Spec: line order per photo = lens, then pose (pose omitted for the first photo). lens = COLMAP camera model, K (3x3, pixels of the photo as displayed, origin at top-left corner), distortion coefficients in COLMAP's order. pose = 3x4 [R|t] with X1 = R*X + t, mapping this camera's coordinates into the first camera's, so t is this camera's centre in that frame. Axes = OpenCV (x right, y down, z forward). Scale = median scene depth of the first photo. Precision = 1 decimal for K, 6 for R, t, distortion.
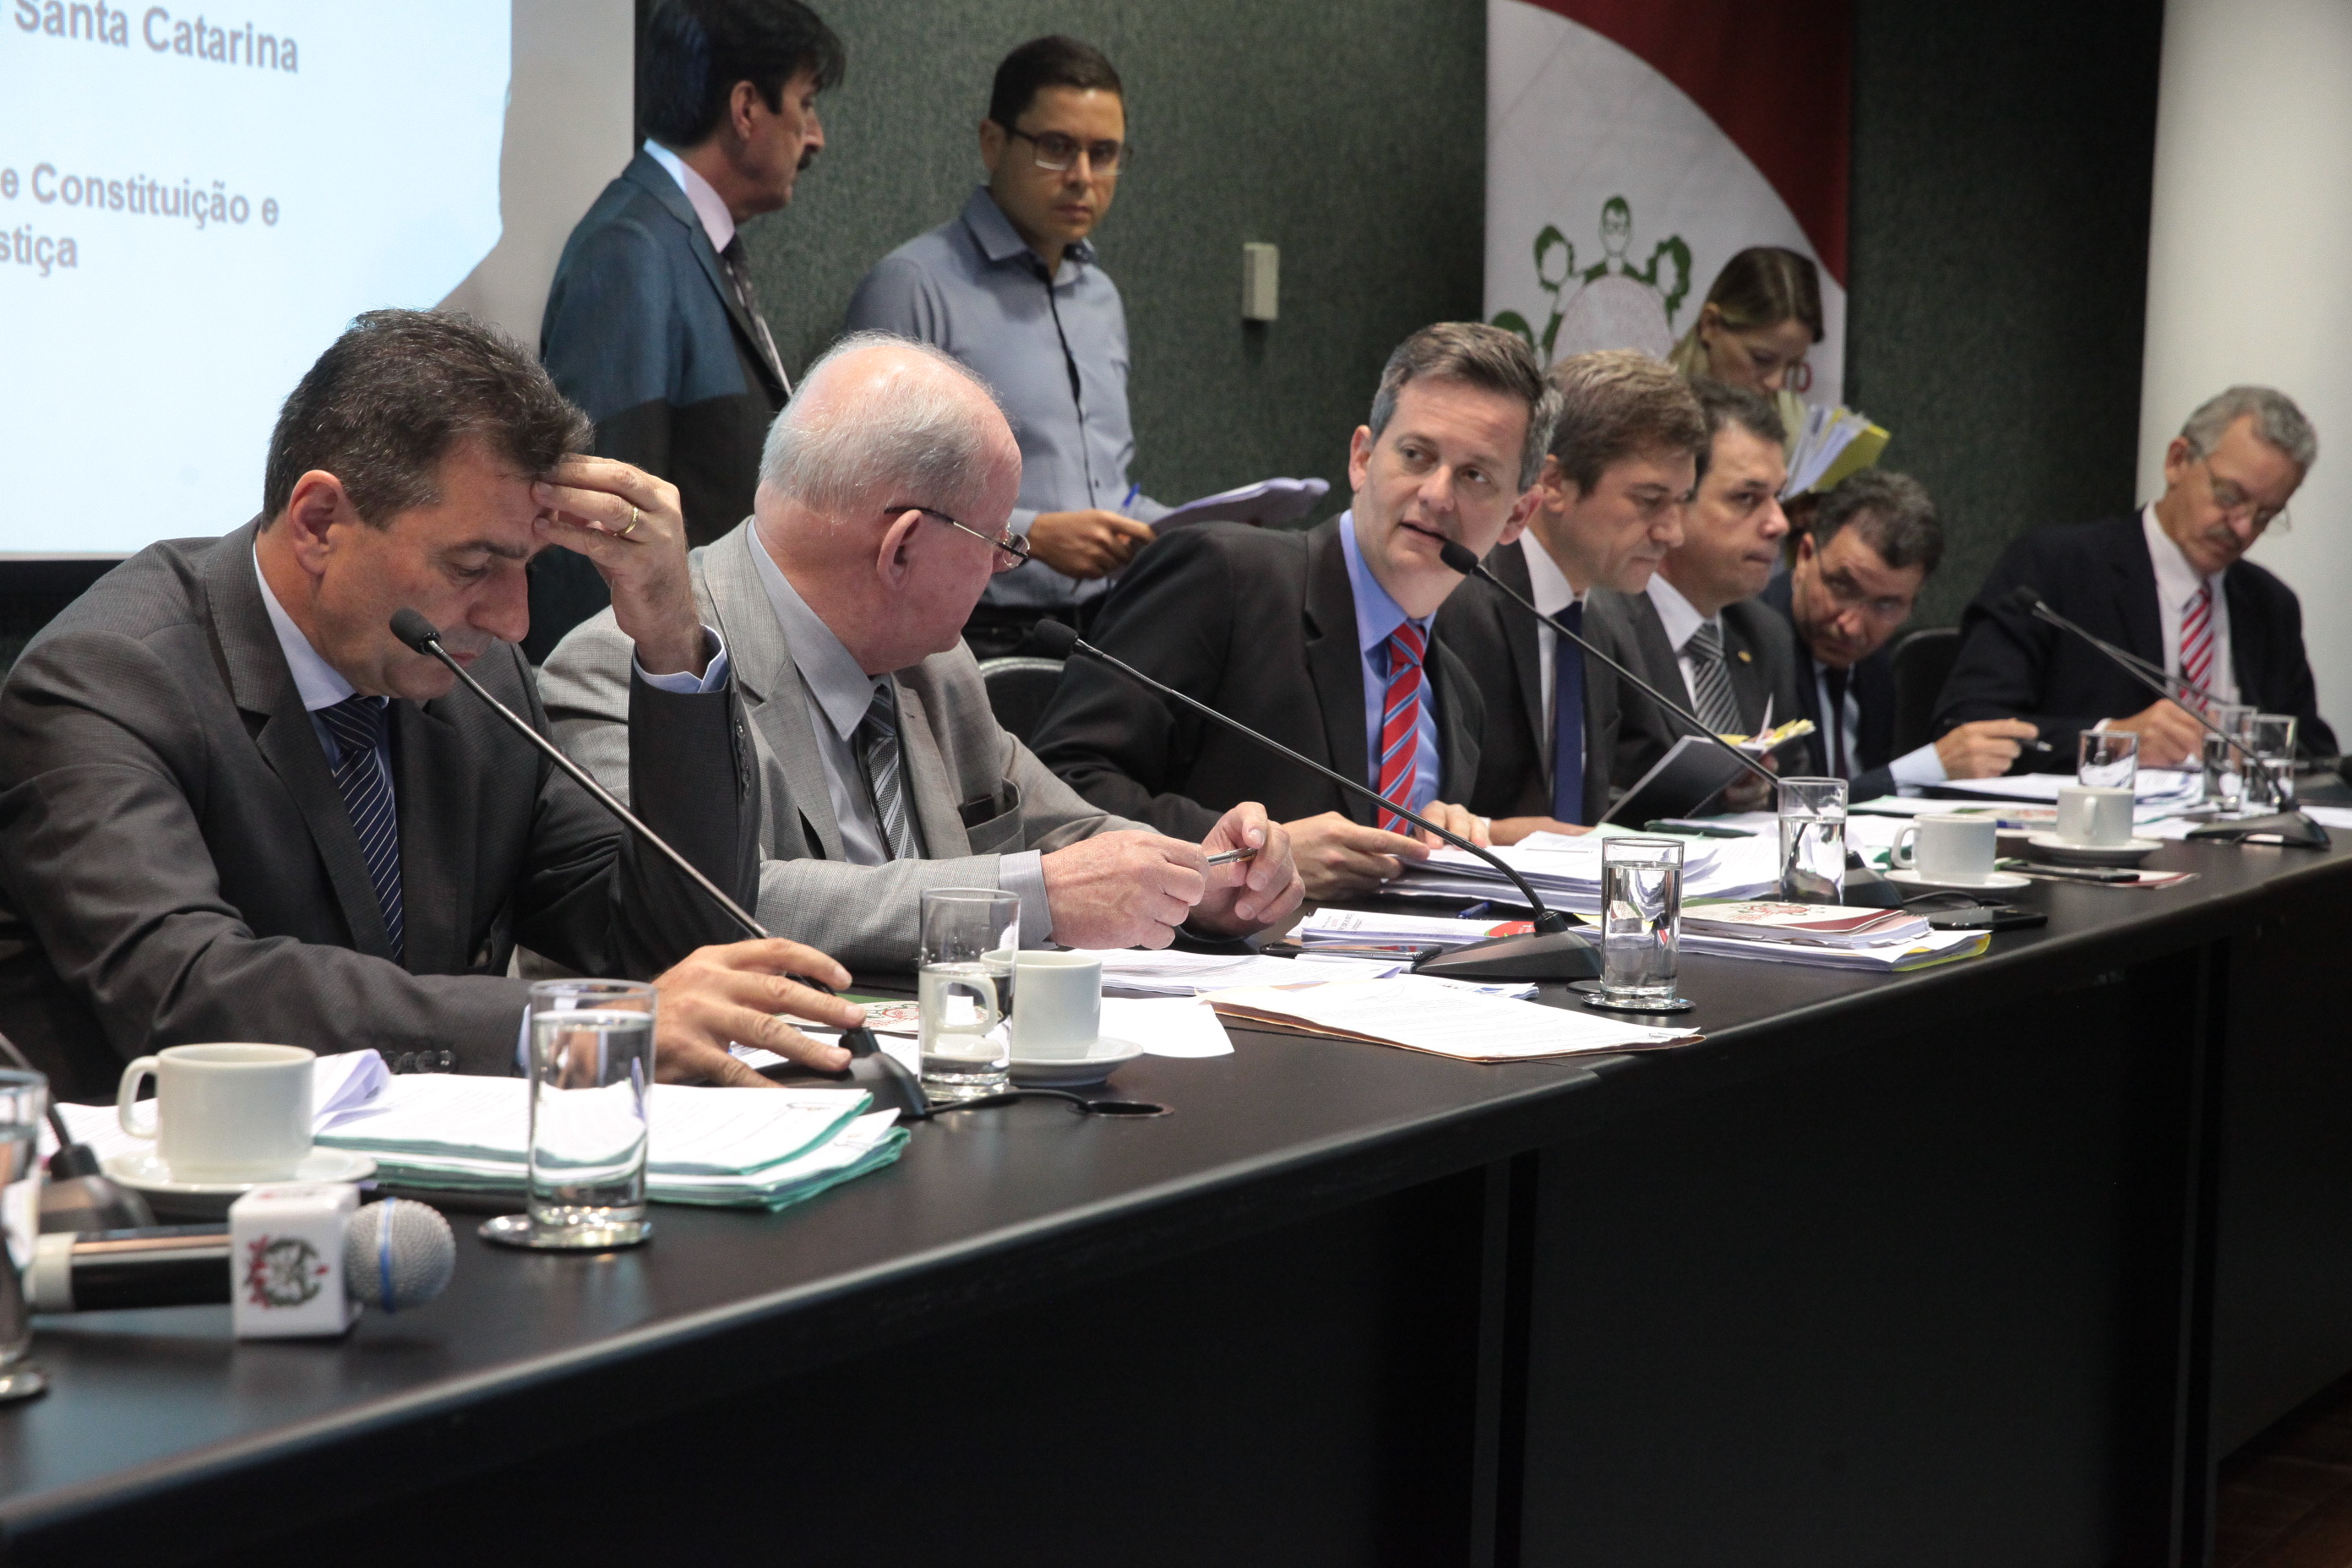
lens RADIAL K [[4540.7, 0, 1176.0], [0, 4540.7, 784.0], [0, 0, 1]] dist [0.056869, 1.677560]
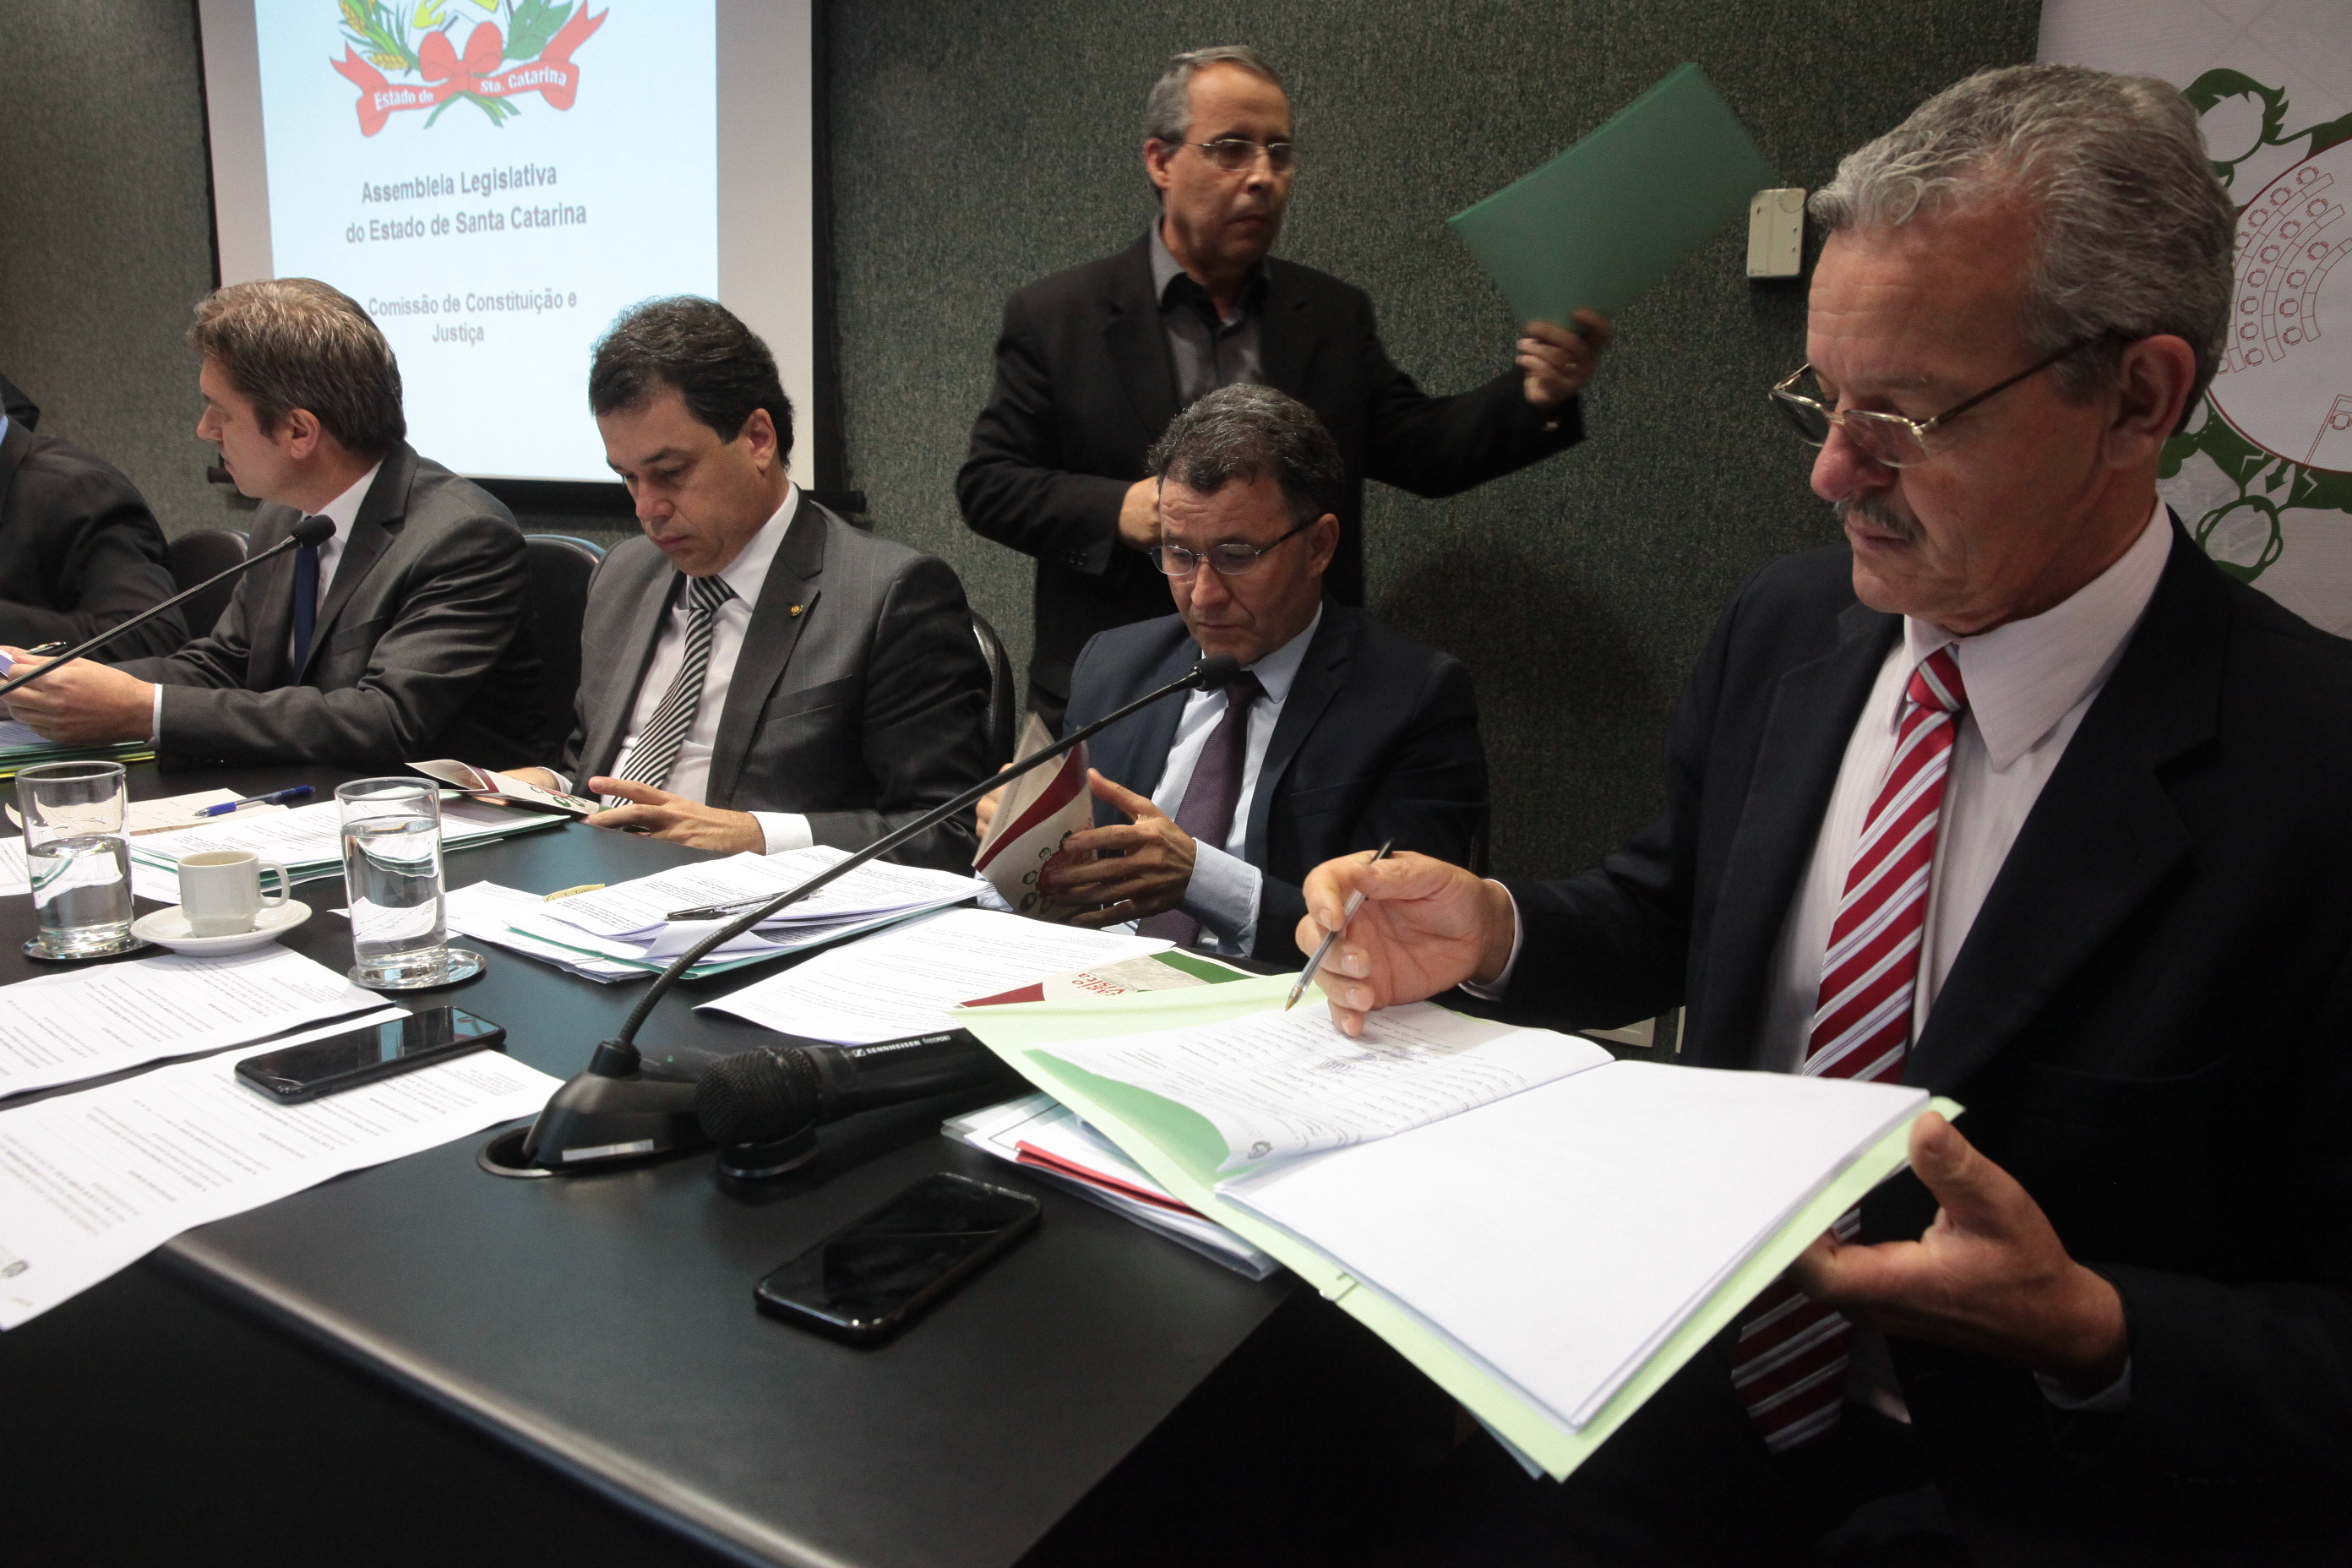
lens RADIAL K [[1618.4, 0, 1176.0], [0, 1618.4, 784.0], [0, 0, 1]] dist [-0.105653, 0.085091]
pose [[-0.035509, 0.173748, -0.984150, 0.399455], [-0.103031, 0.978887, 0.176536, -0.057648], [0.994044, 0.107666, -0.016858, 1.062482]]
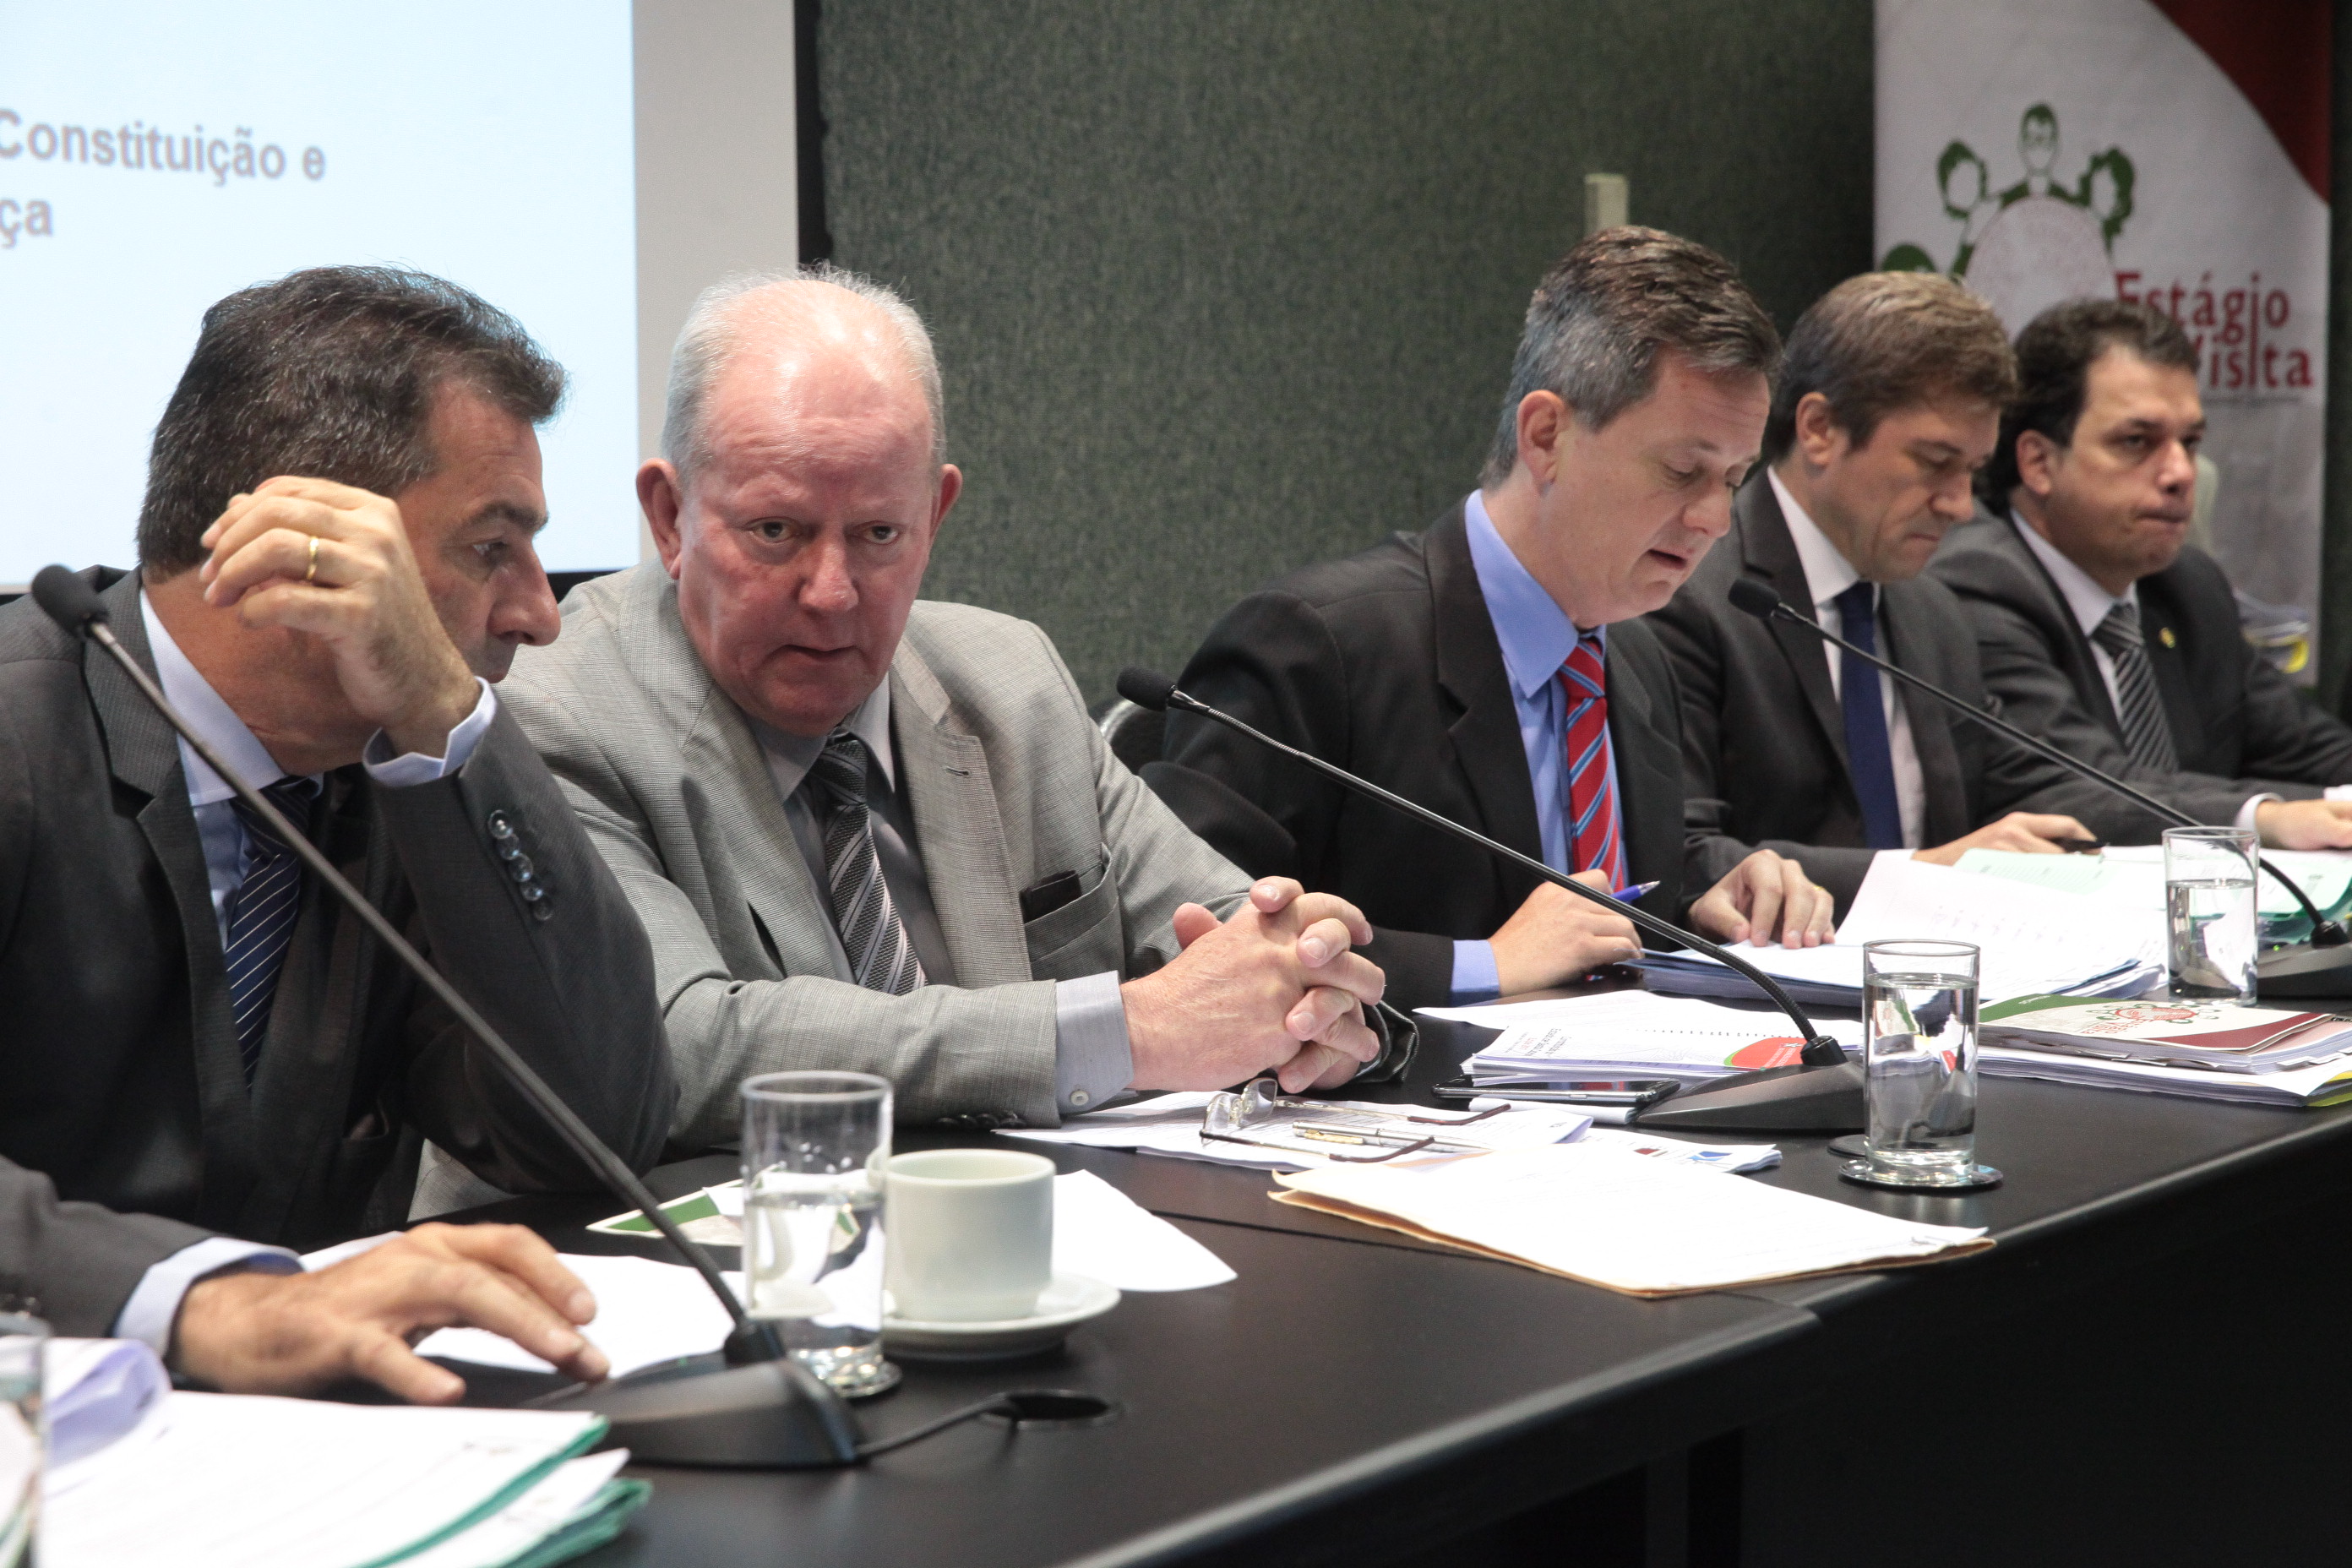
lens RADIAL K [[4540.7, 0, 1176.0], [0, 4540.7, 784.0], [0, 0, 1]] dist [0.056869, 1.677560]
pose [[0.993122, -0.022466, -0.114907, 0.040168], [0.022862, 0.999736, 0.002129, -0.009516], [0.114829, -0.004741, 0.993374, 0.164152]]
